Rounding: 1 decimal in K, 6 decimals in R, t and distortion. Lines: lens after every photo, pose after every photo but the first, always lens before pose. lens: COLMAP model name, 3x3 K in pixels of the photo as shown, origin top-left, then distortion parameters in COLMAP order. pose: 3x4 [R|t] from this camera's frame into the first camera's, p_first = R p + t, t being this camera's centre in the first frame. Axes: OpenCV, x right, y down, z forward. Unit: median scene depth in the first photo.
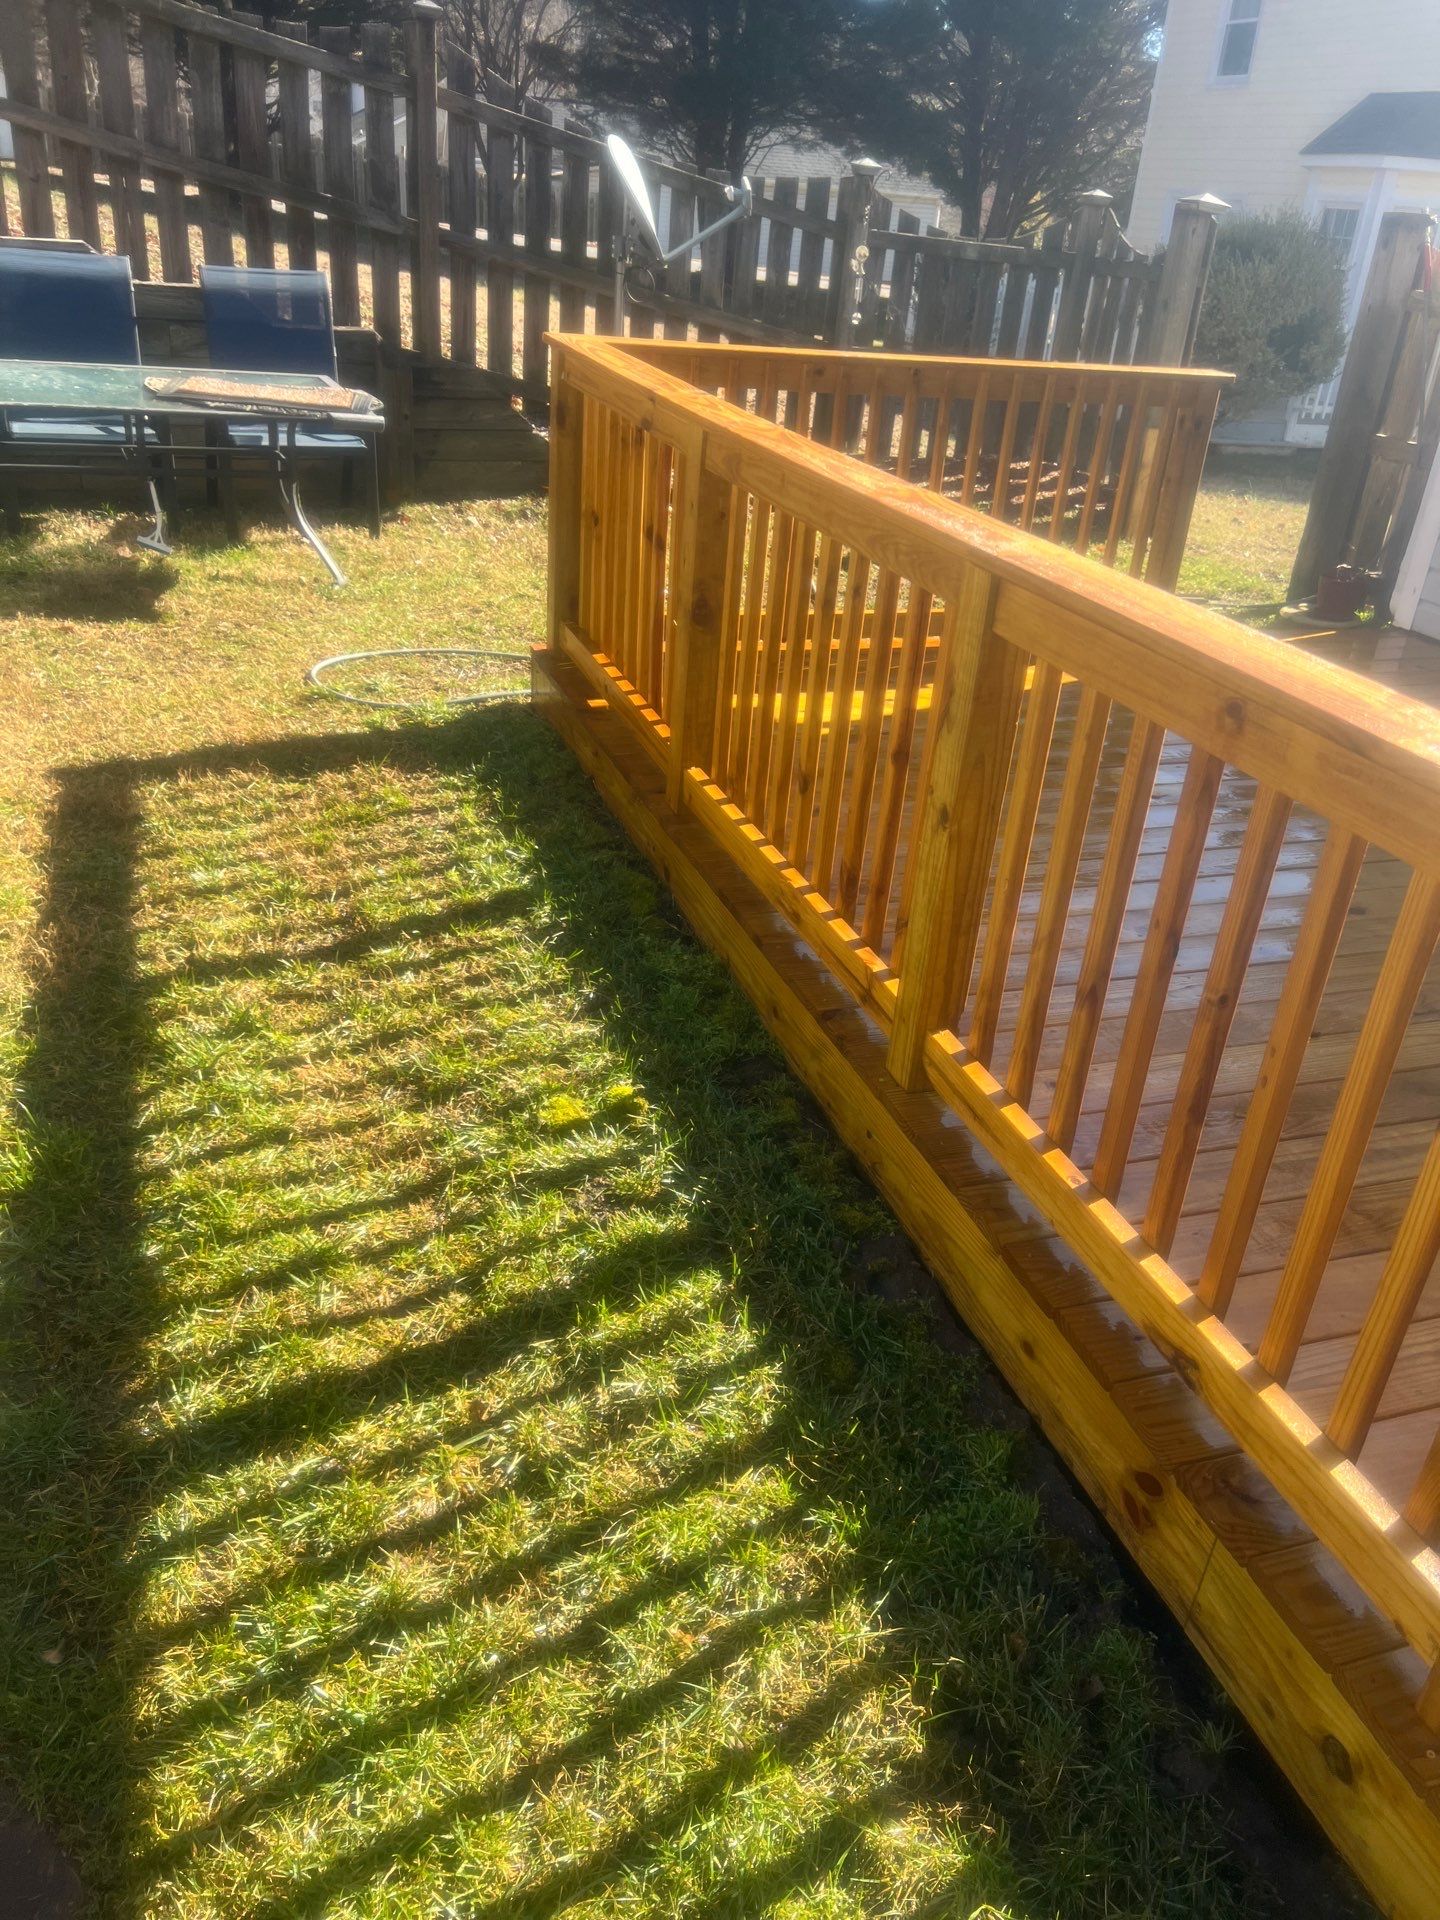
lens RADIAL K [[1456.6, 0, 720.0], [0, 1456.6, 960.0], [0, 0, 1]] dist [0.039203, -0.048500]
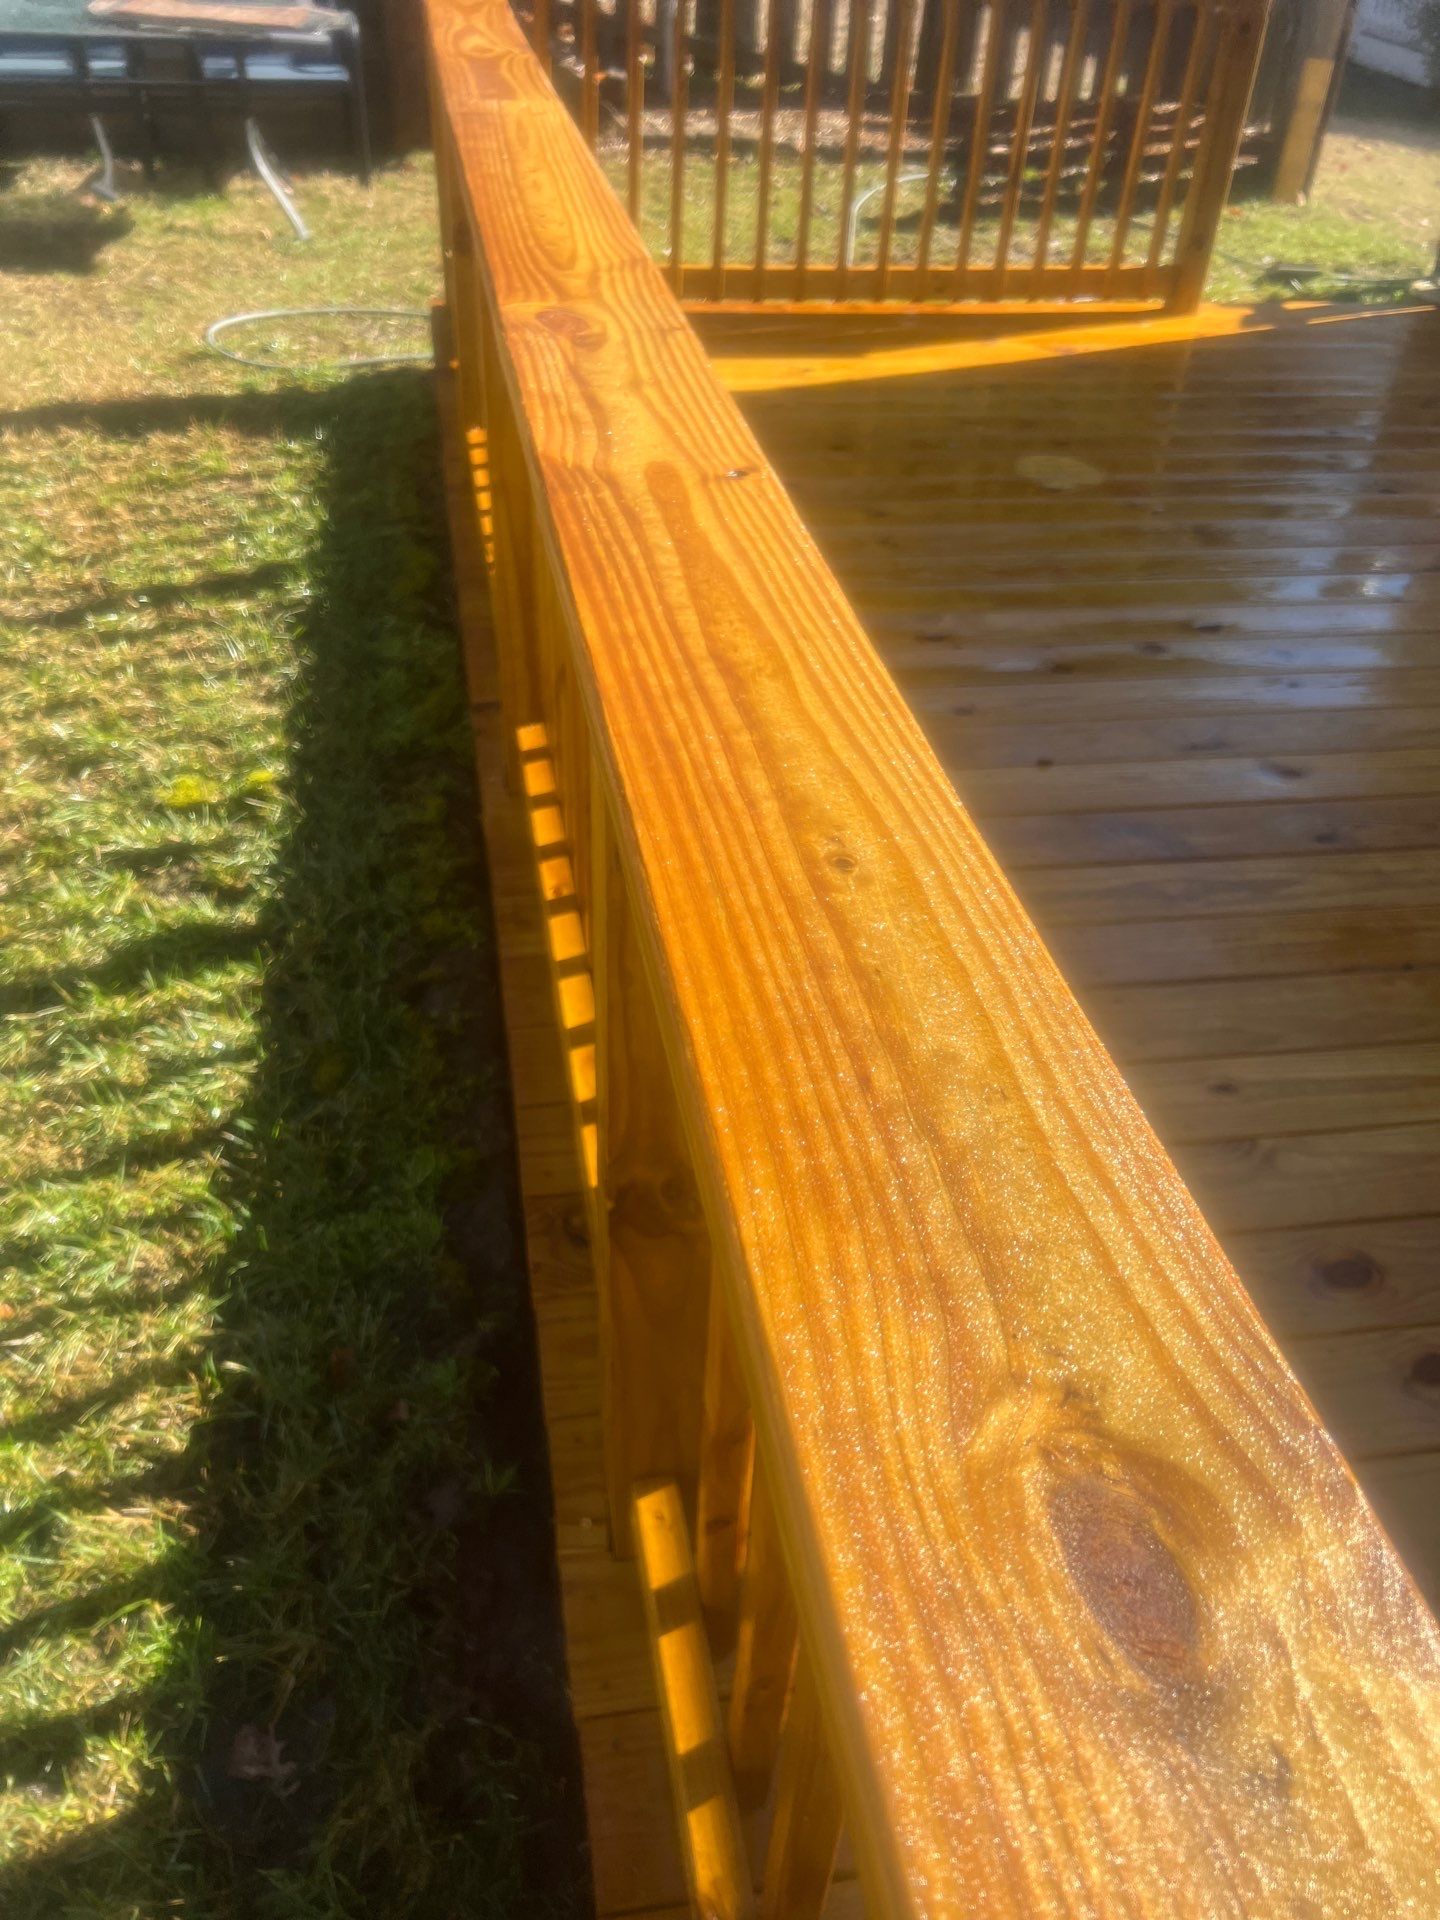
lens RADIAL K [[1456.6, 0, 720.0], [0, 1456.6, 960.0], [0, 0, 1]] dist [0.039203, -0.048500]
pose [[0.984153, 0.082412, -0.157006, 0.293235], [-0.052641, 0.981305, 0.185119, 0.012543], [0.169327, -0.173920, 0.970093, 0.086720]]
